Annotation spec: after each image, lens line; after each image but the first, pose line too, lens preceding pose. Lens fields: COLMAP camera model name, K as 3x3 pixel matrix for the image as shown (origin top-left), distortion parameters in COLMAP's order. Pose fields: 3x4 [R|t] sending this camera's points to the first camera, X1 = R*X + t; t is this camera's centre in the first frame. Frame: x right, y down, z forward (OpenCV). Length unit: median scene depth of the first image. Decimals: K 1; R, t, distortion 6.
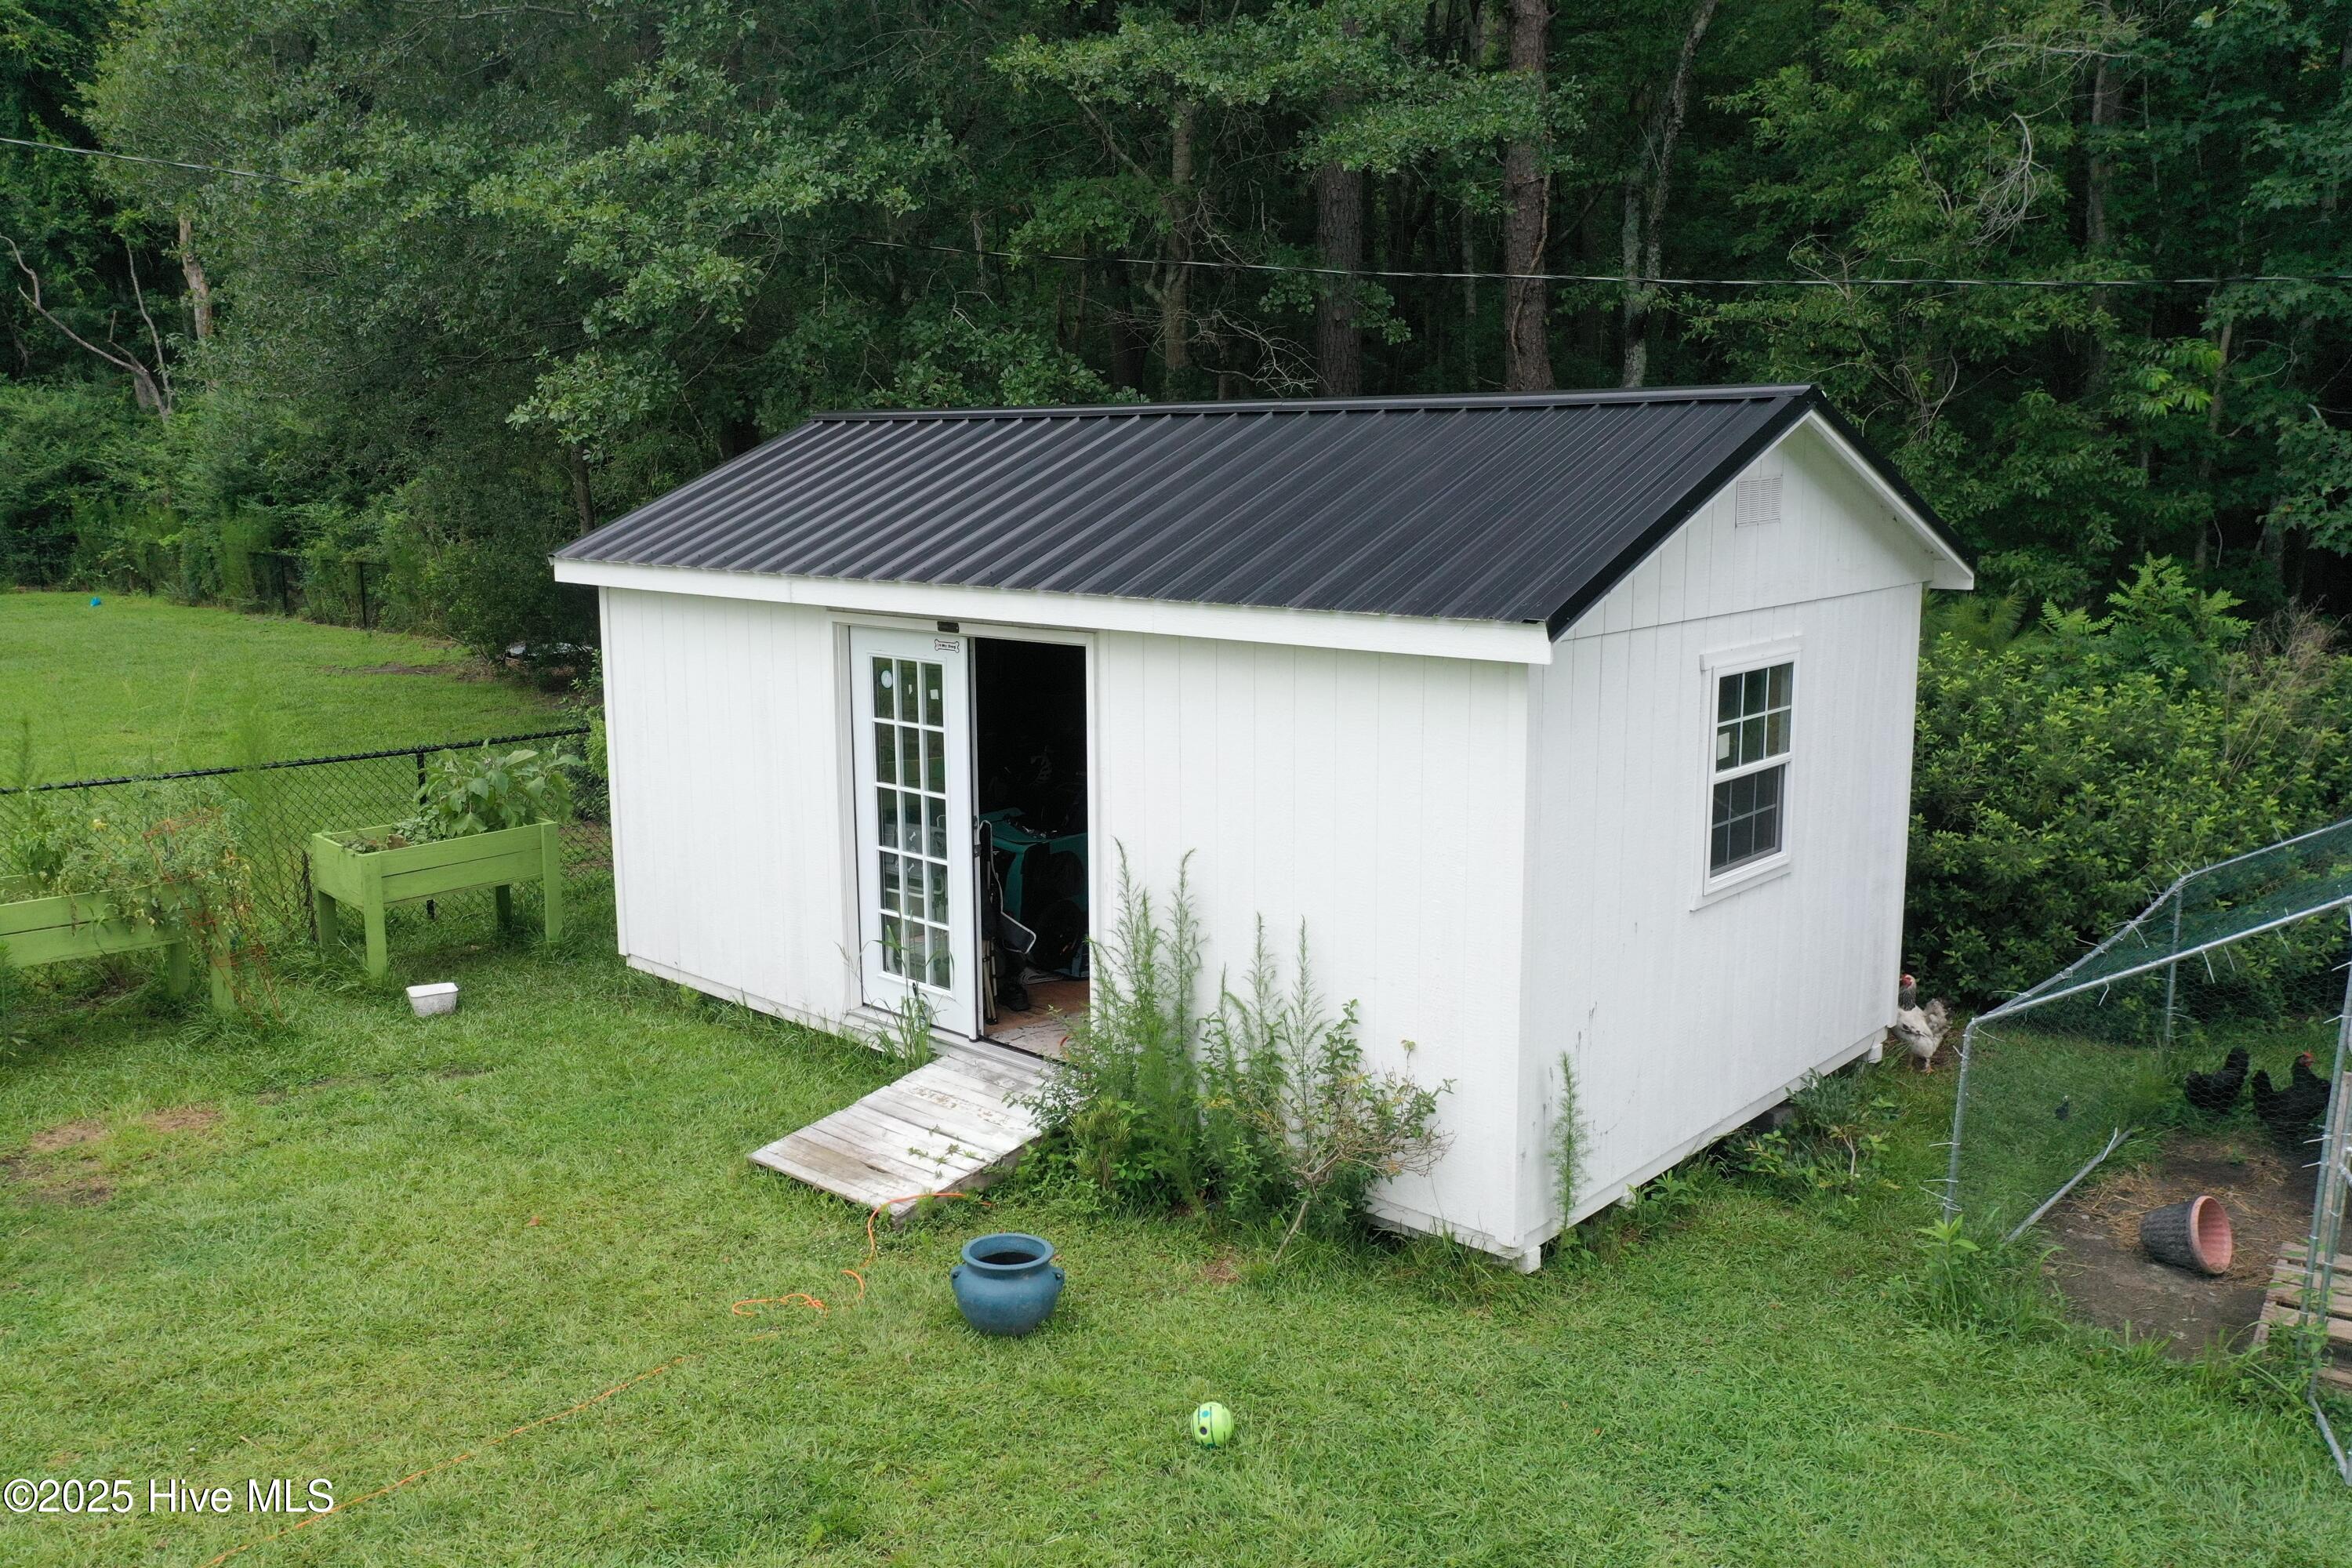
lens RADIAL K [[1869.4, 0, 1181.4], [0, 1869.4, 748.7], [0, 0, 1]] dist [0.019247, 0.011957]
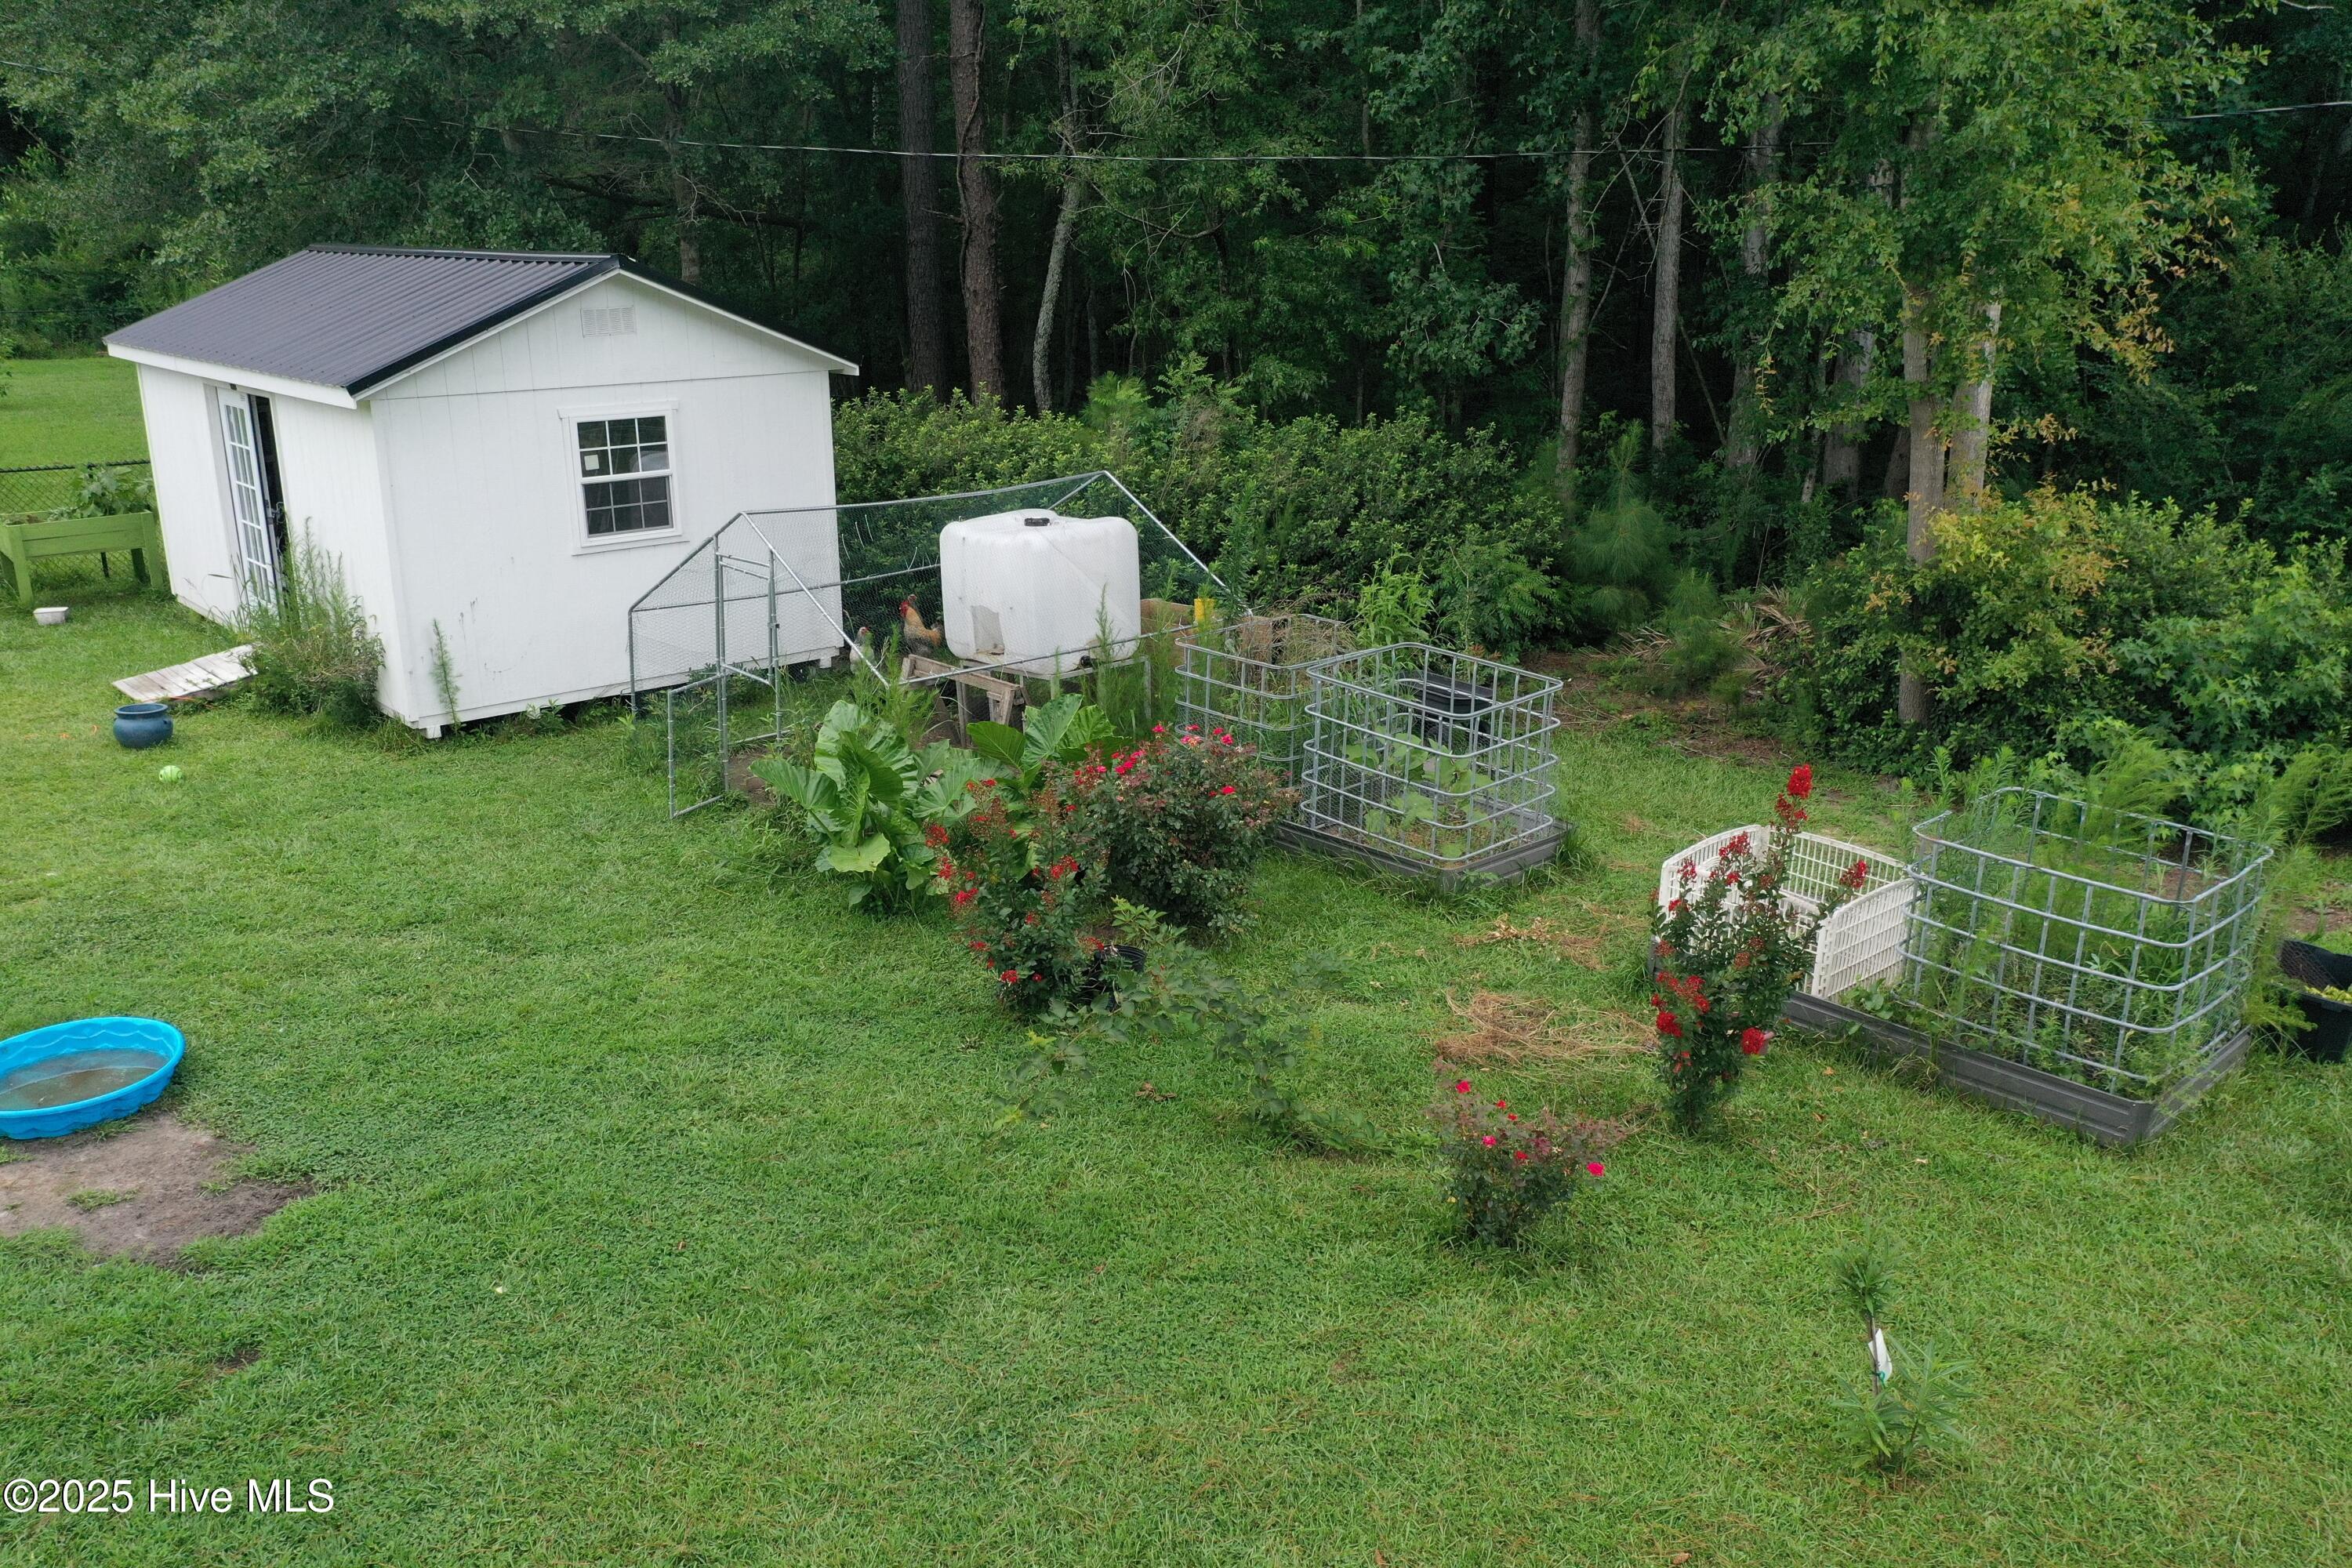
lens RADIAL K [[1869.4, 0, 1181.4], [0, 1869.4, 748.7], [0, 0, 1]] dist [0.019247, 0.011957]
pose [[0.992744, 0.035608, -0.114857, 1.013967], [-0.022364, 0.993159, 0.114606, 0.049848], [0.118152, -0.111206, 0.986749, -0.685633]]
